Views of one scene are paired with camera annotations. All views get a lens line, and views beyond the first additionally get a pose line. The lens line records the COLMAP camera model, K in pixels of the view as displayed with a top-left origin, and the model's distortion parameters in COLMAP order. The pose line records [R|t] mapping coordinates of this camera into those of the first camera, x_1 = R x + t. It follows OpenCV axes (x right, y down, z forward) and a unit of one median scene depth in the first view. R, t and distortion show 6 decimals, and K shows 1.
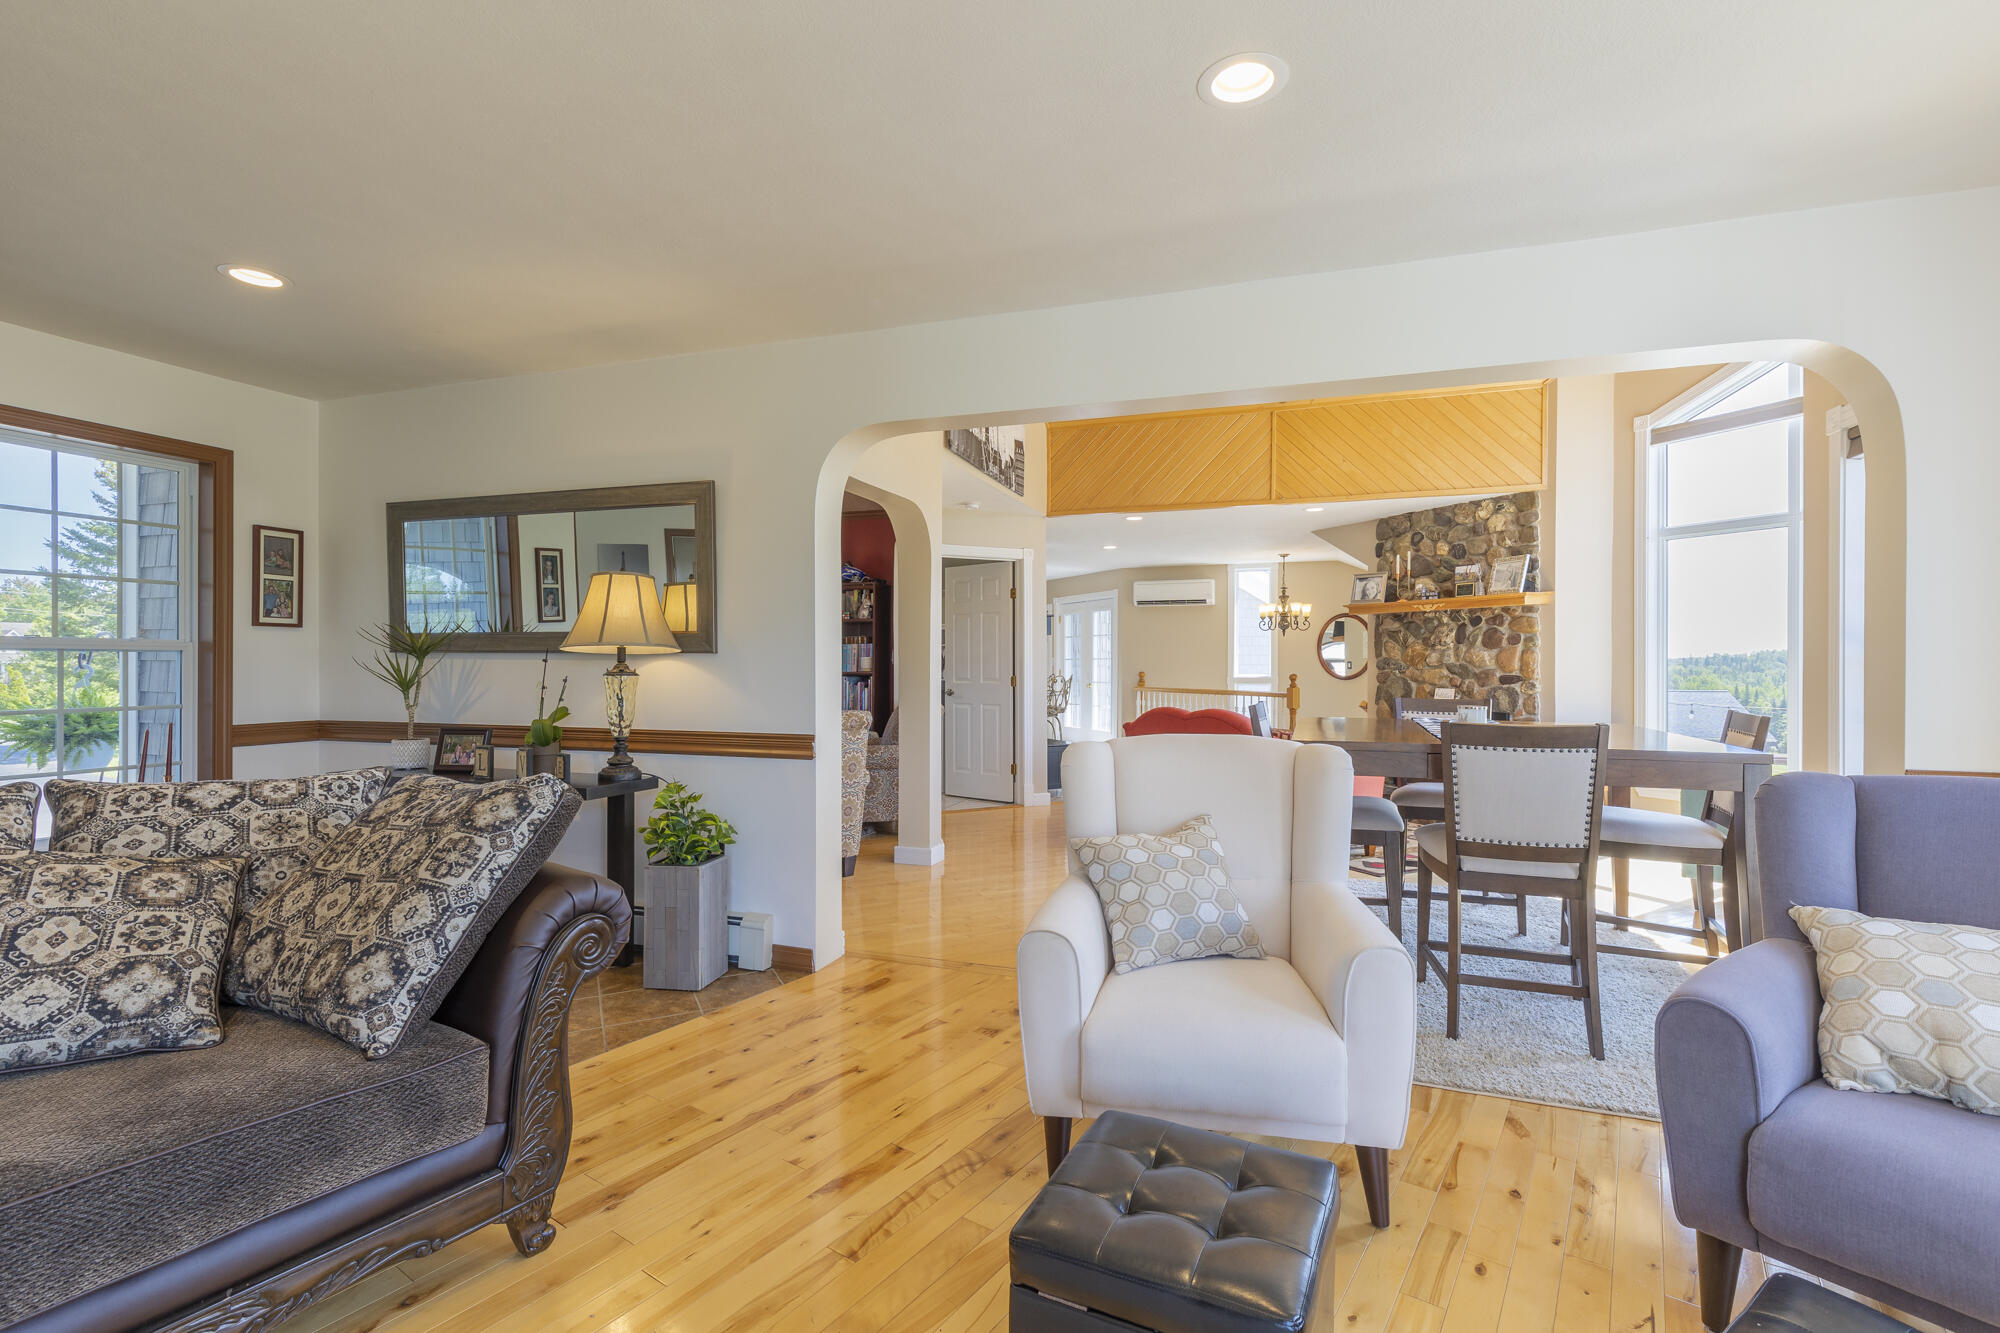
lens RADIAL K [[918.5, 0, 1000.0], [0, 918.5, 666.5], [0, 0, 1]] dist [0.001717, 0.000293]
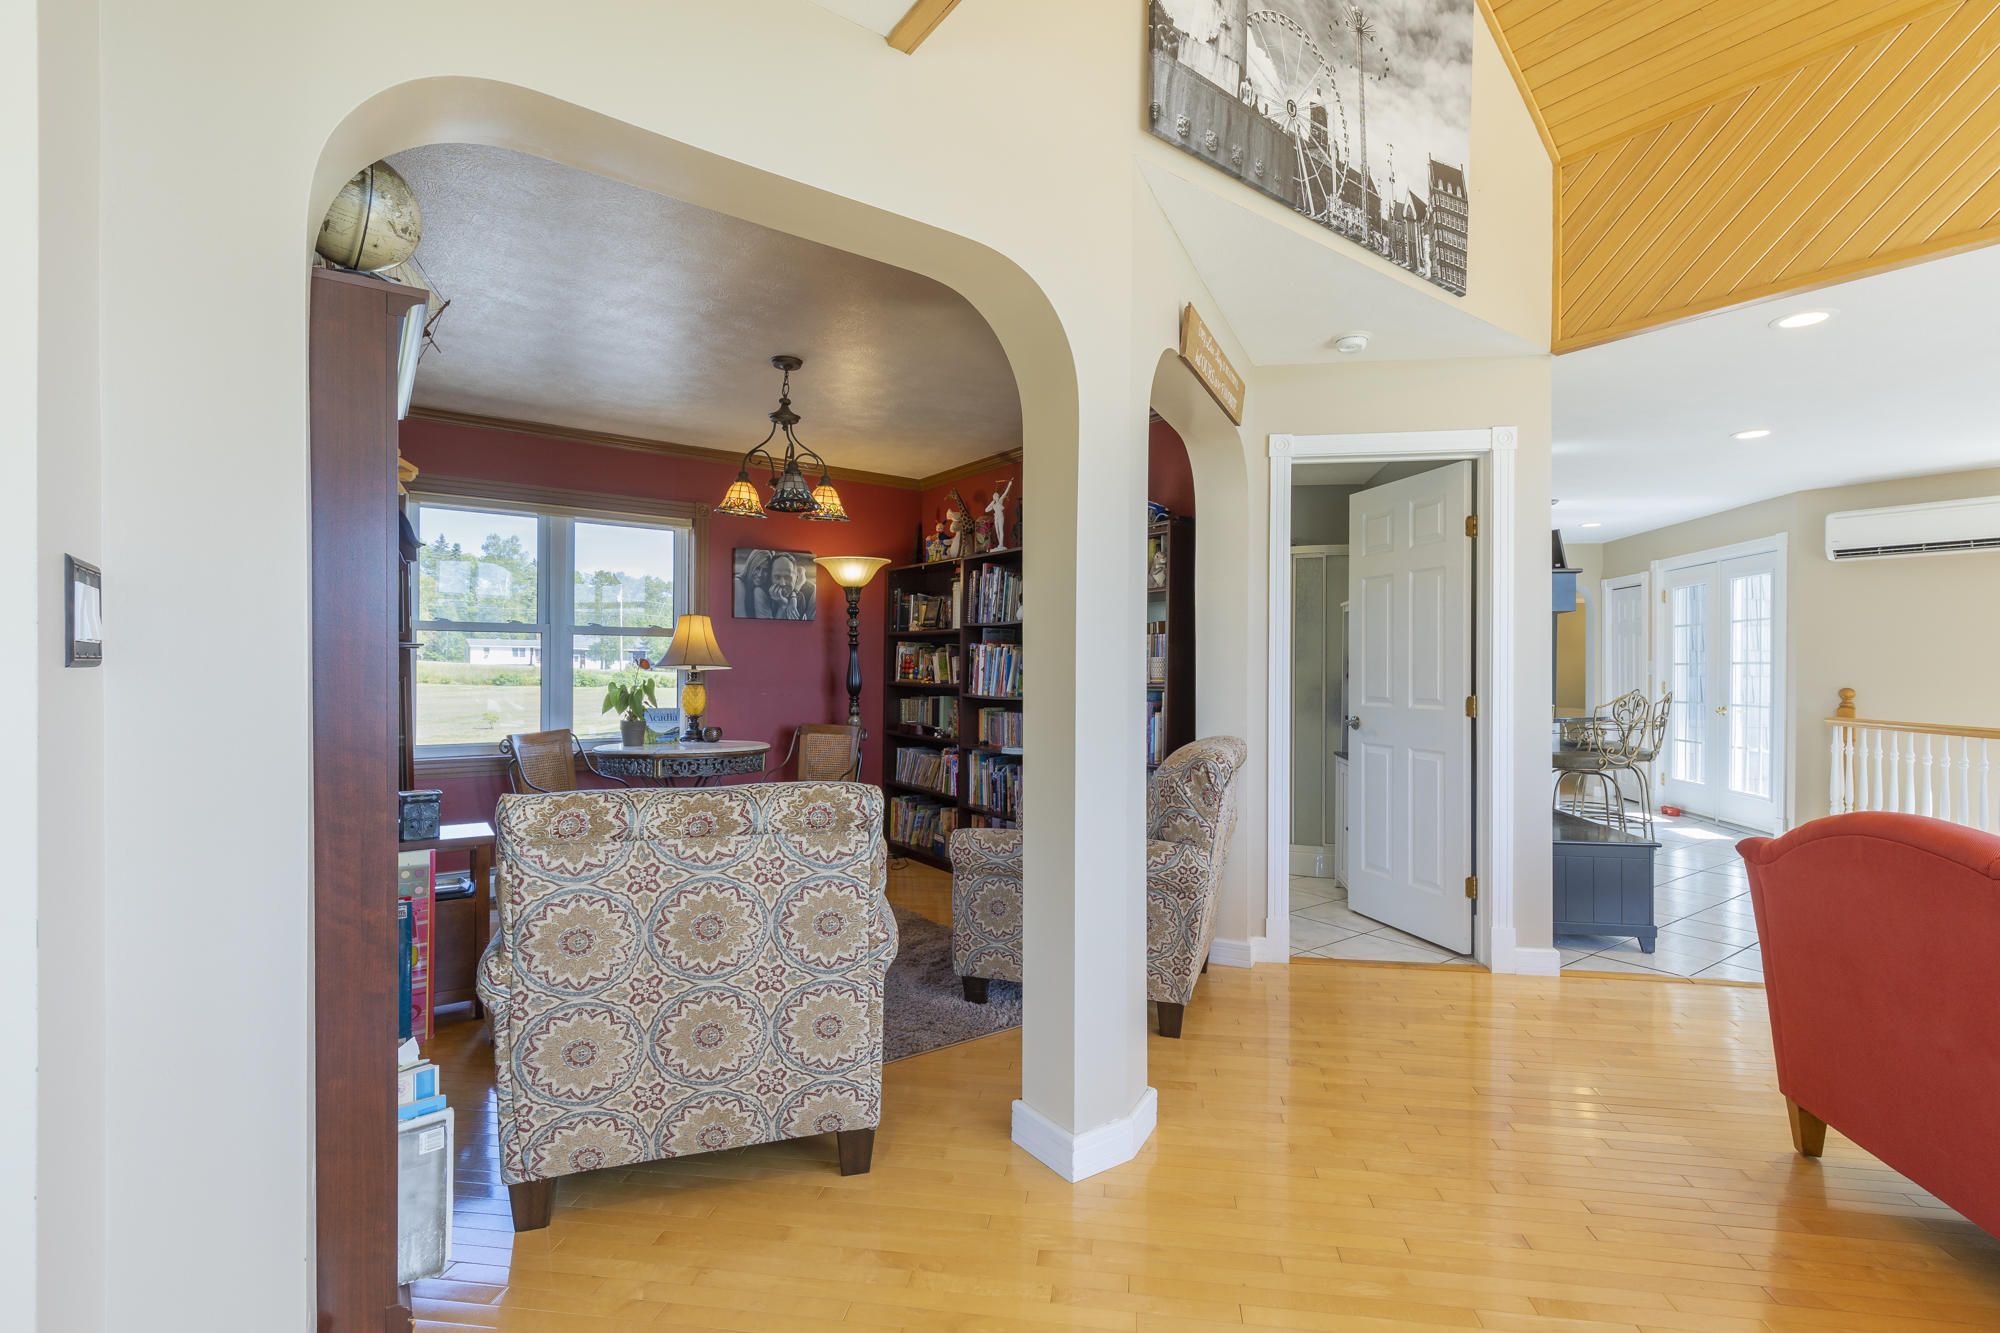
lens RADIAL K [[918.5, 0, 1000.0], [0, 918.5, 666.5], [0, 0, 1]] dist [0.001717, 0.000293]
pose [[0.822448, 0.004457, -0.568822, 0.085790], [-0.007679, 0.999965, -0.003269, -0.001692], [0.568788, 0.007056, 0.822454, 0.458976]]
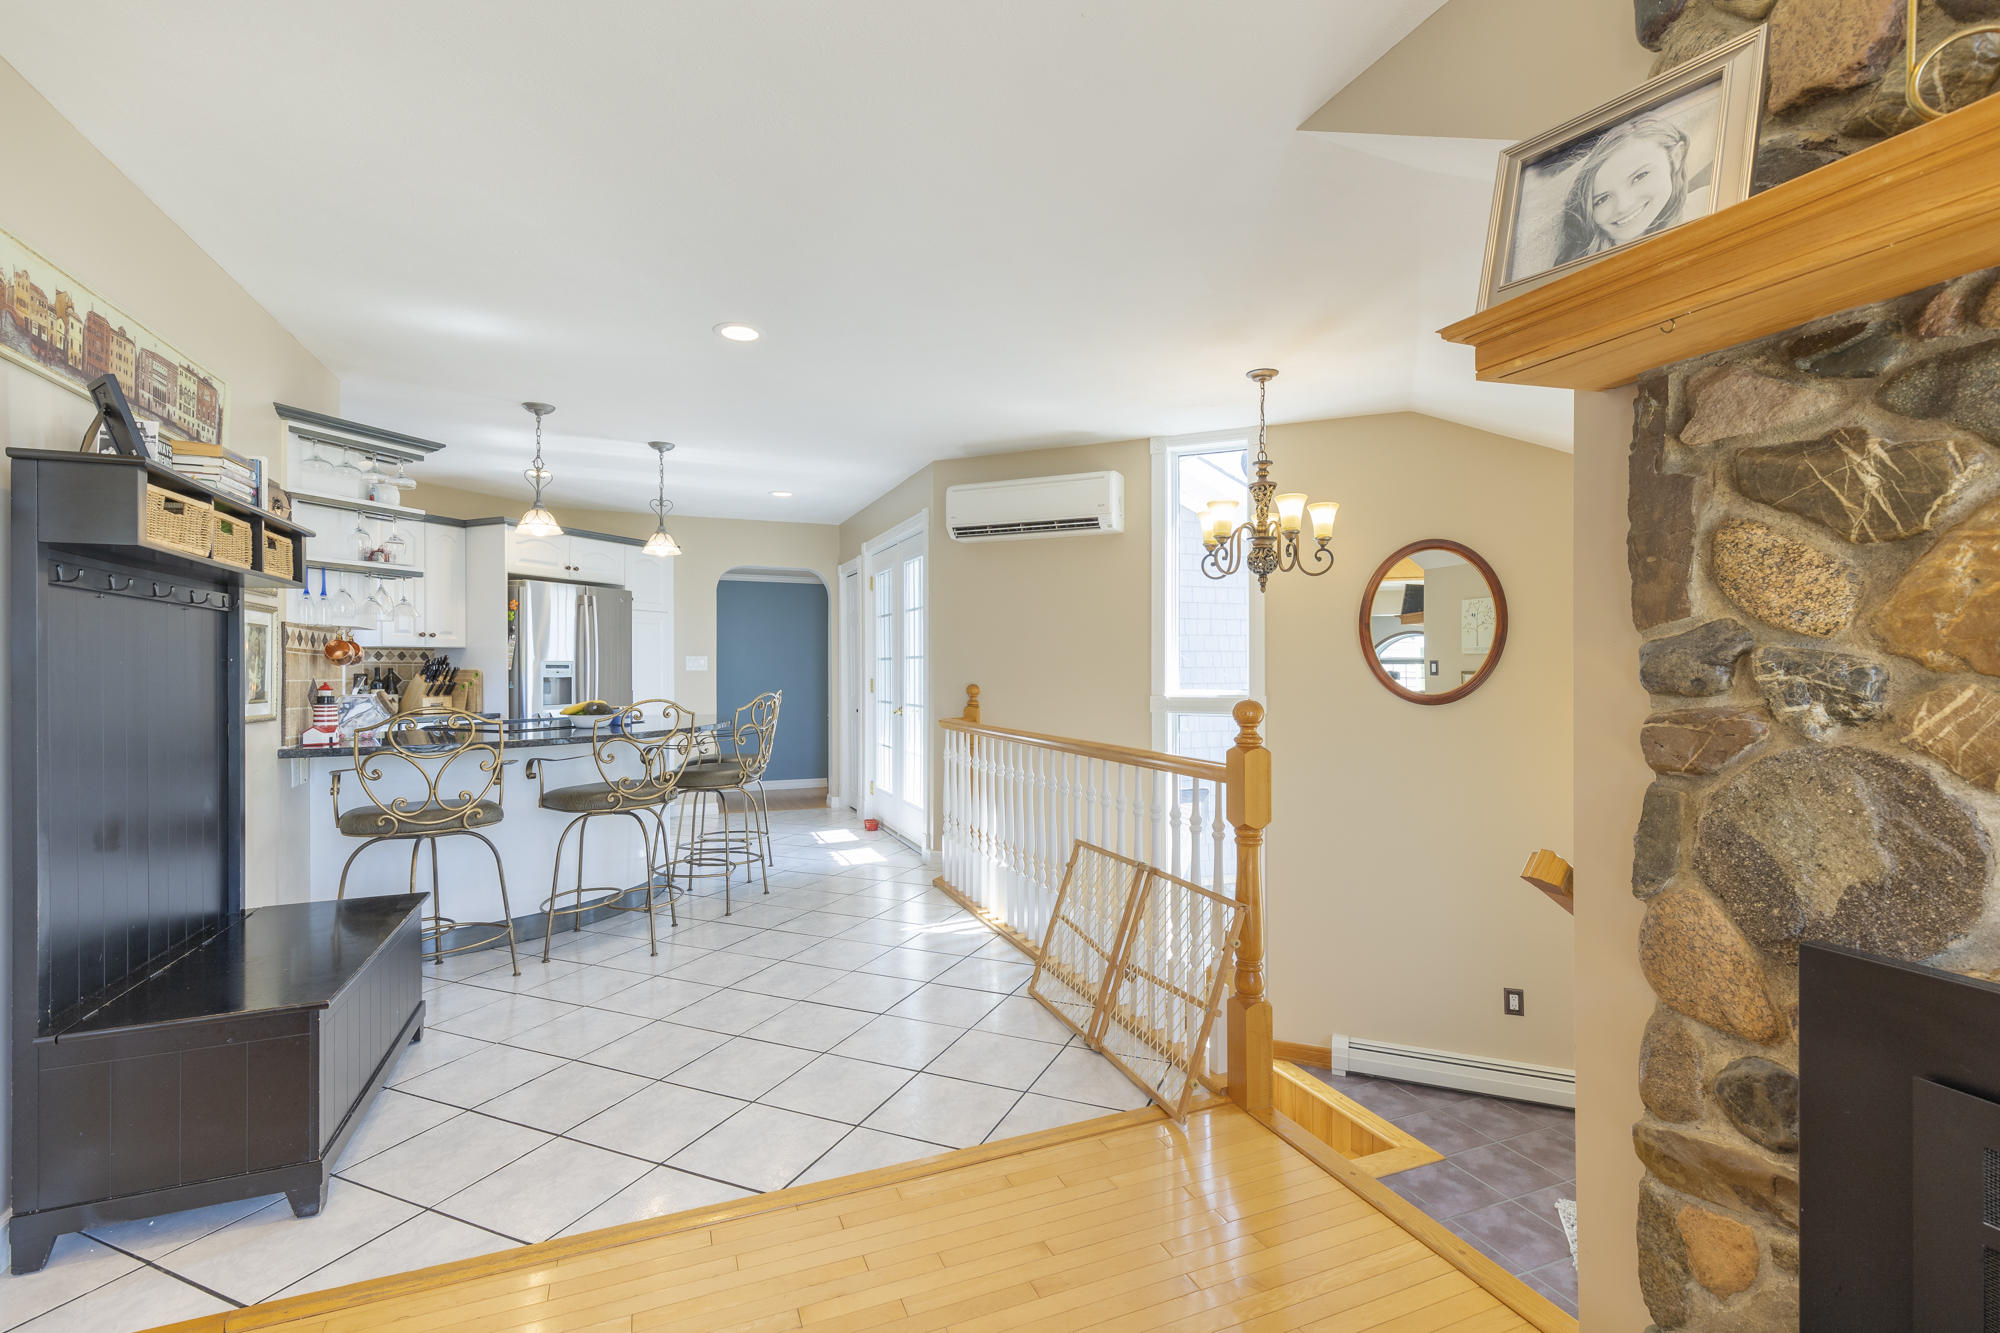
lens RADIAL K [[918.5, 0, 1000.0], [0, 918.5, 666.5], [0, 0, 1]] dist [0.001717, 0.000293]
pose [[0.997708, 0.000993, -0.067665, 0.294278], [-0.001281, 0.999990, -0.004210, -0.001251], [0.067660, 0.004287, 0.997699, 0.801463]]
